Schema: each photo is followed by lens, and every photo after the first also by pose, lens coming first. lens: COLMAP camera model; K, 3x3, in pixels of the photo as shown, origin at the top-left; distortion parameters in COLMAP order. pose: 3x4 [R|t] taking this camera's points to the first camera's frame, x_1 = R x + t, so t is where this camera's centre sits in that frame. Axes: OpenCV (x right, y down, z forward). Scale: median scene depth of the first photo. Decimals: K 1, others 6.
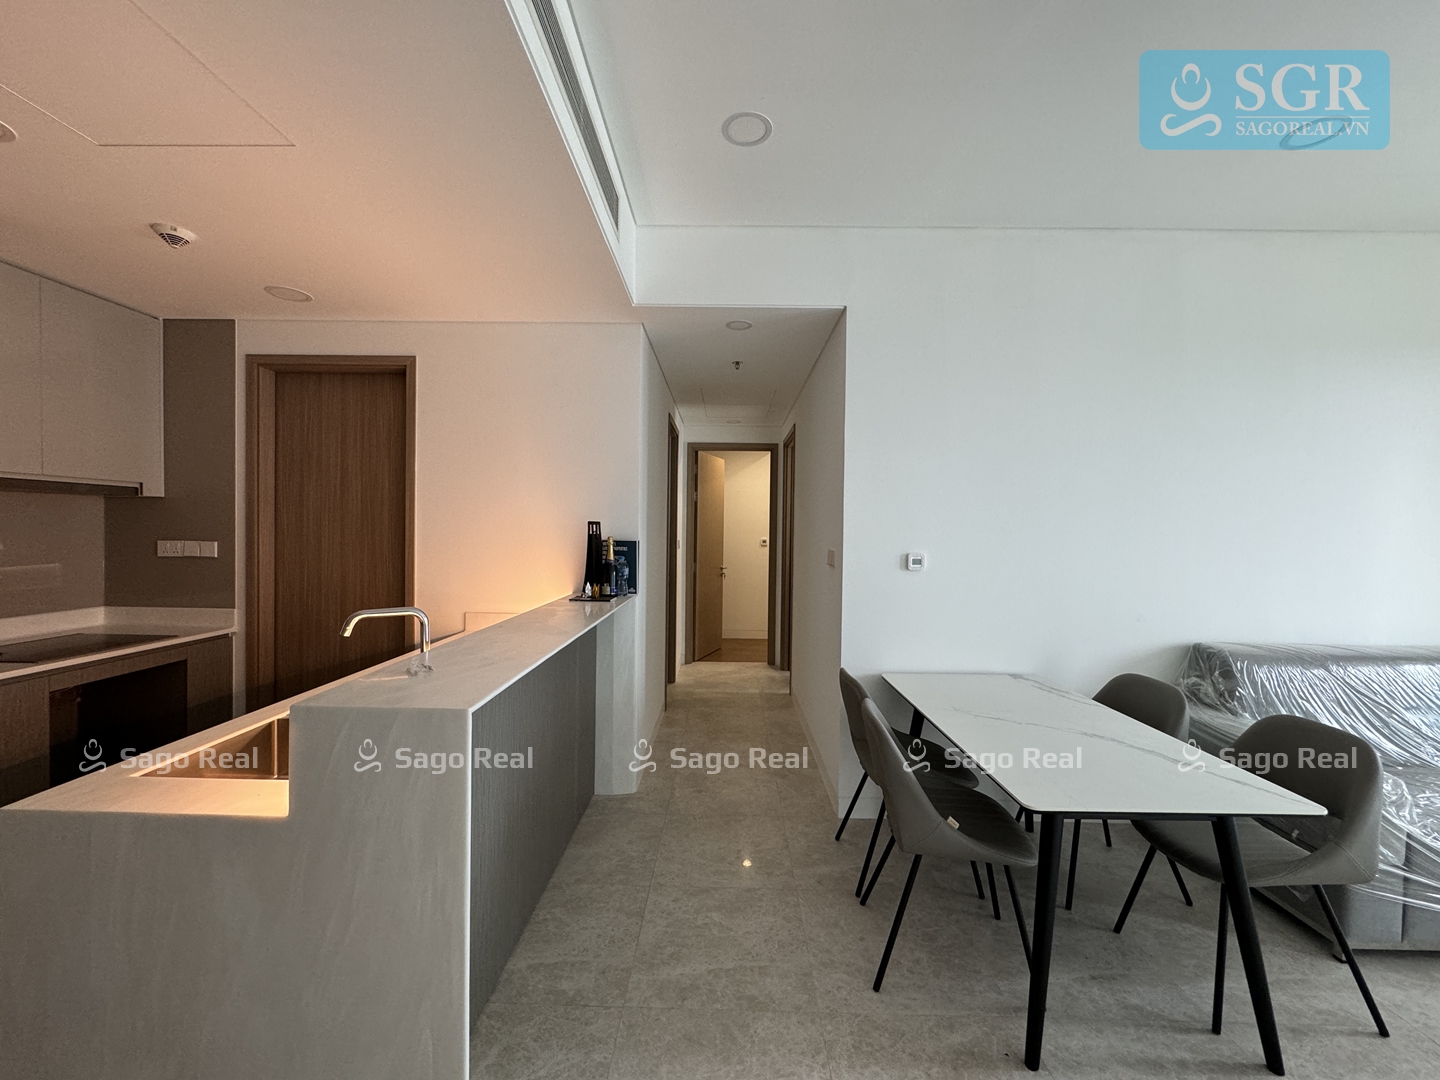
lens RADIAL K [[578.5, 0, 721.6], [0, 578.5, 536.7], [0, 0, 1]] dist [-0.002088, 0.000525]
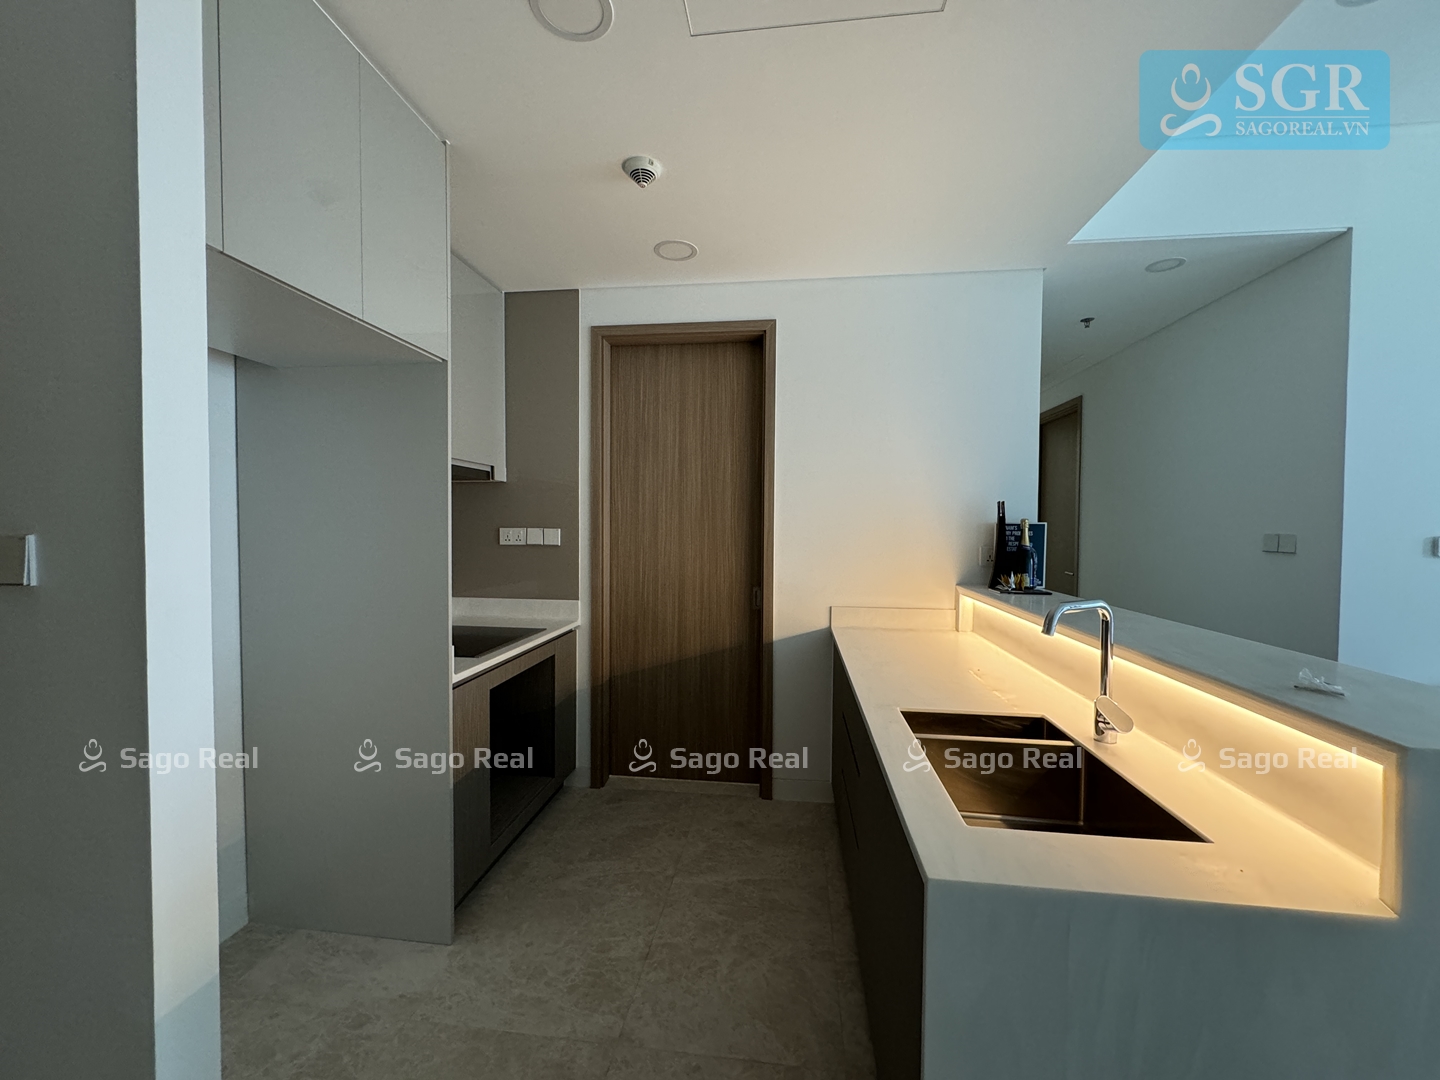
lens RADIAL K [[578.5, 0, 722.2], [0, 578.5, 535.8], [0, 0, 1]] dist [-0.002088, 0.000525]
pose [[0.993660, -0.004970, -0.112321, -0.617451], [0.005854, 0.999954, 0.007542, 0.017741], [0.112278, -0.008152, 0.993643, 0.120100]]
